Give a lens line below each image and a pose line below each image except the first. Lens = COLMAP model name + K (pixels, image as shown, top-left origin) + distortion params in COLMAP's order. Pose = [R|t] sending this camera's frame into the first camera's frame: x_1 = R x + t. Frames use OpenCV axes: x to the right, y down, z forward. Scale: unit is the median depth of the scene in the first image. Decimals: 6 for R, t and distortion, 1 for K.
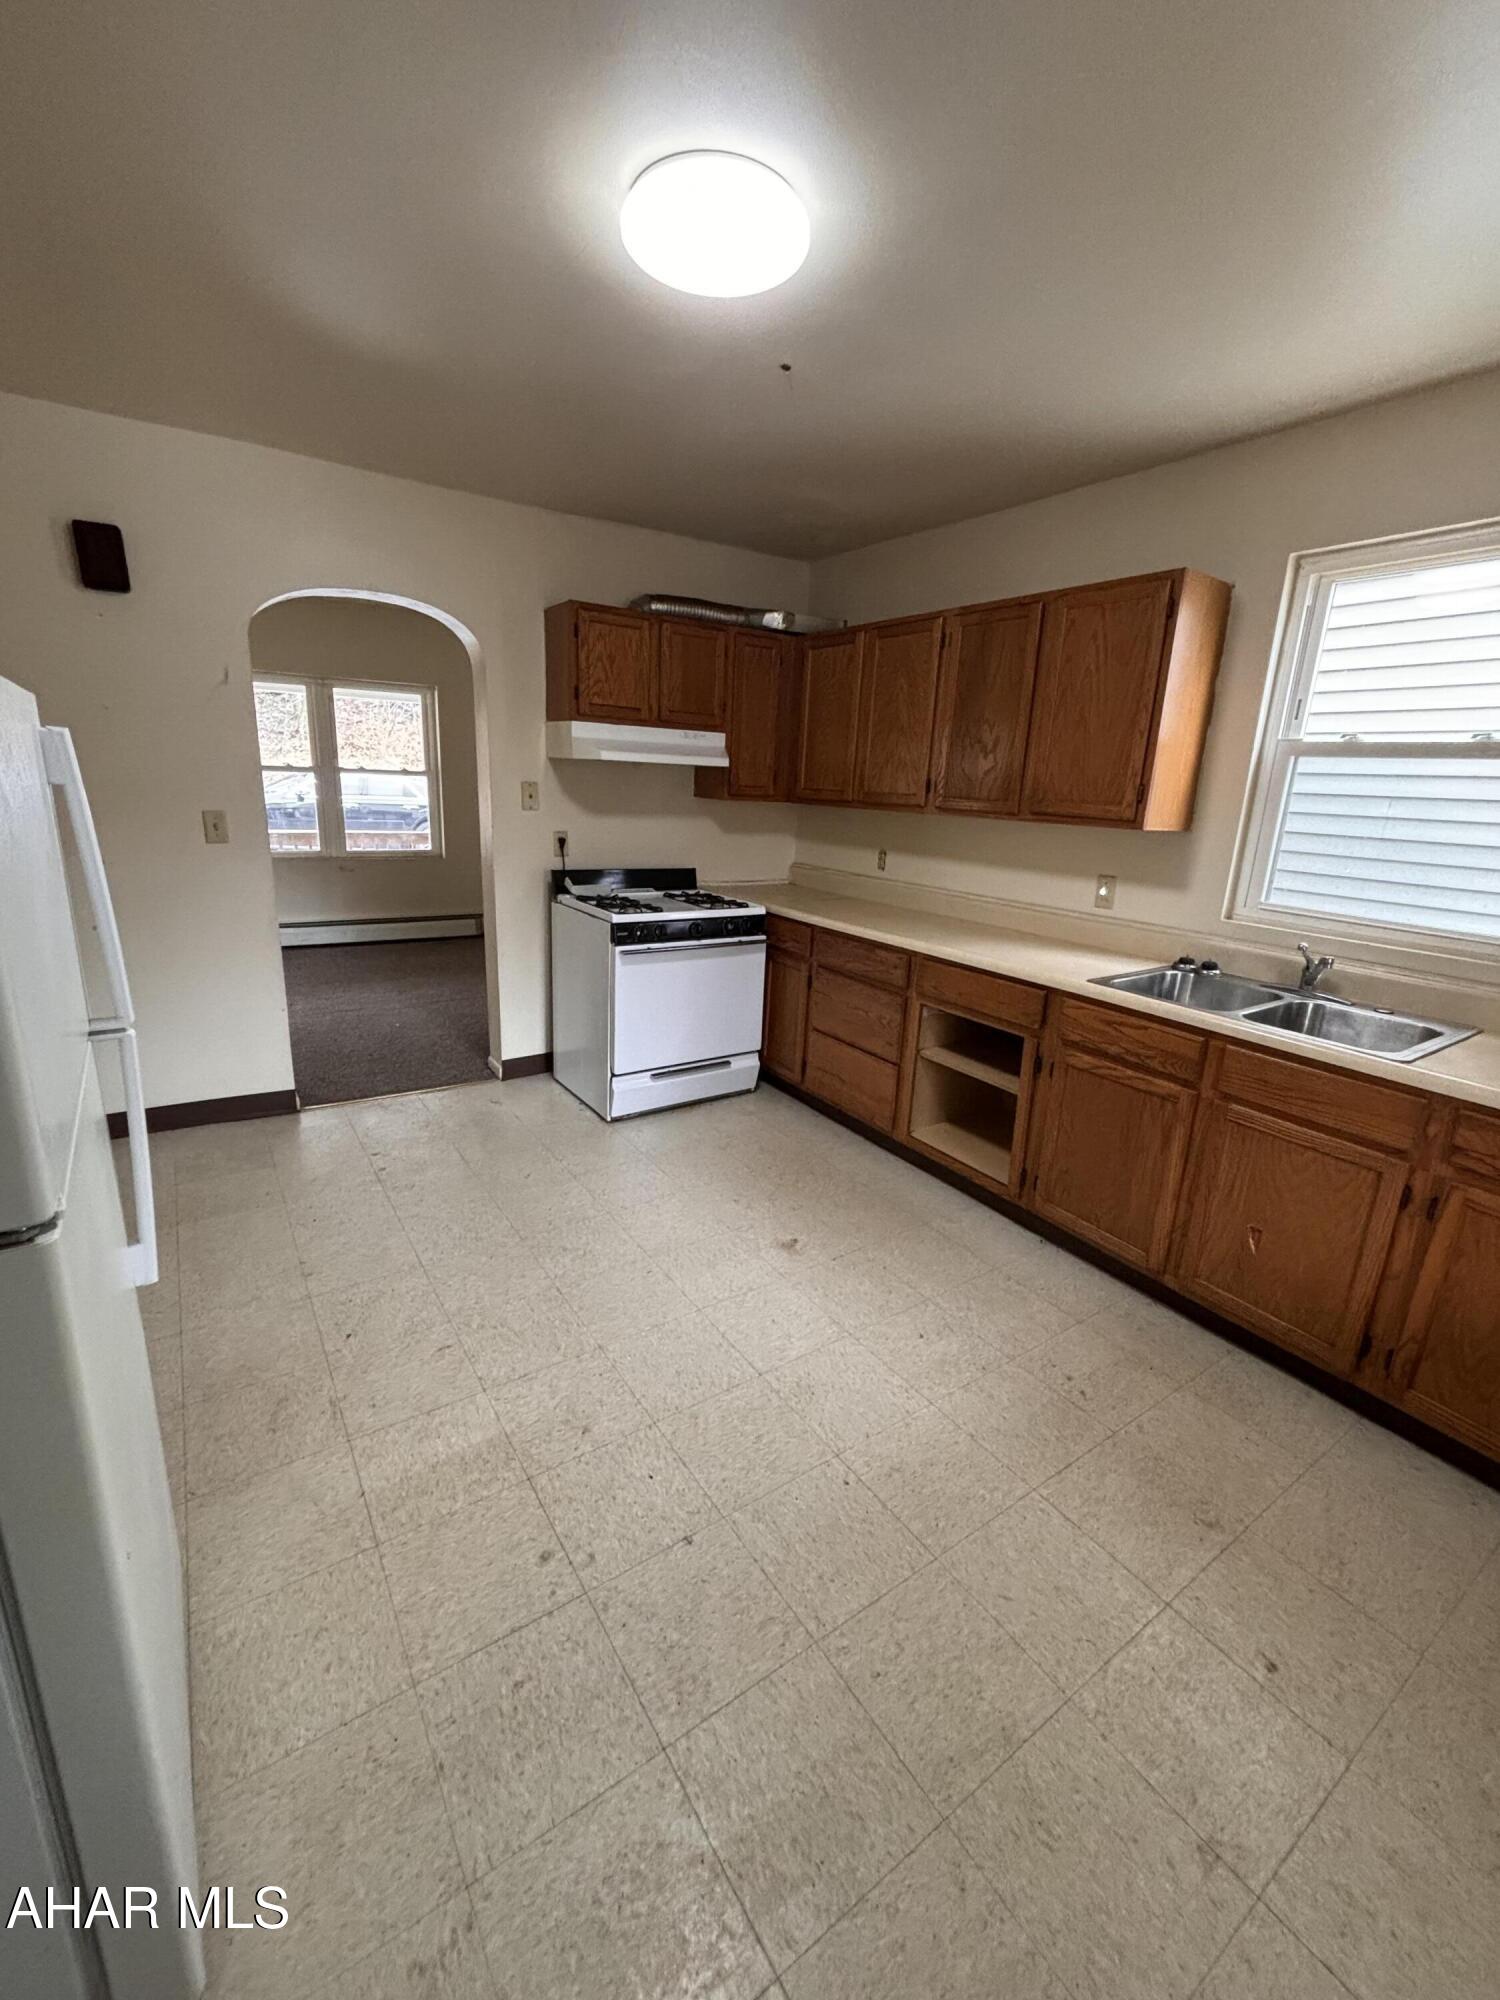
lens RADIAL K [[830.9, 0, 749.9], [0, 830.9, 1001.5], [0, 0, 1]] dist [0.017885, 0.001101]
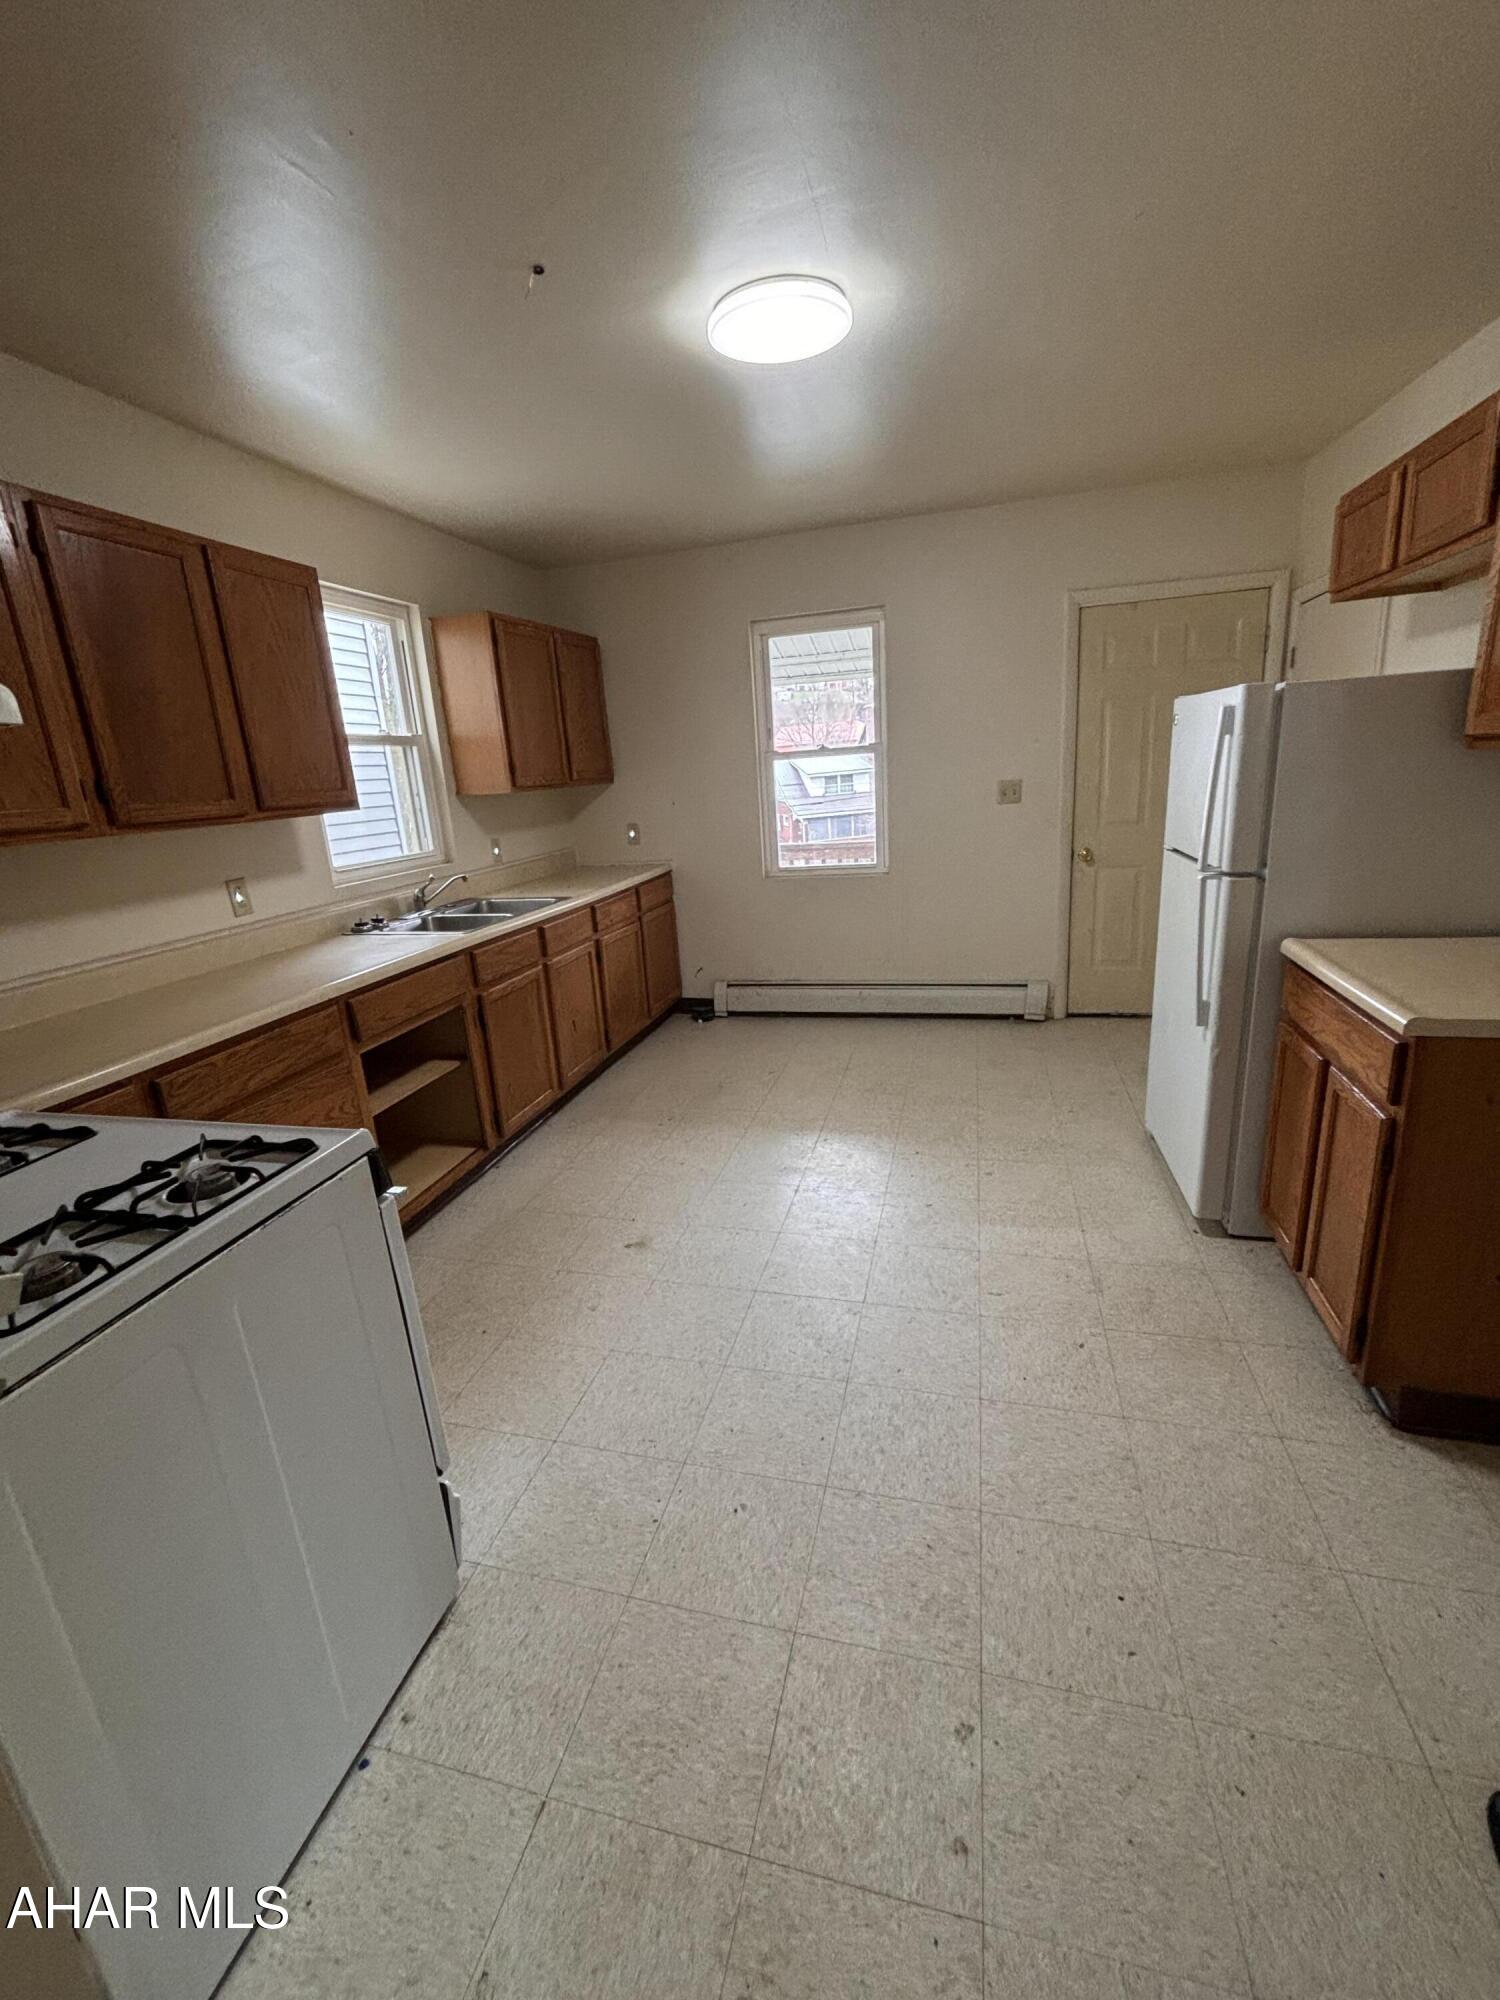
lens RADIAL K [[830.9, 0, 748.5], [0, 830.9, 996.4], [0, 0, 1]] dist [0.017885, 0.001101]
pose [[-0.658458, -0.199948, 0.725571, -0.641376], [0.232516, 0.862858, 0.448790, -0.337849], [-0.715800, 0.464217, -0.521664, 1.210899]]
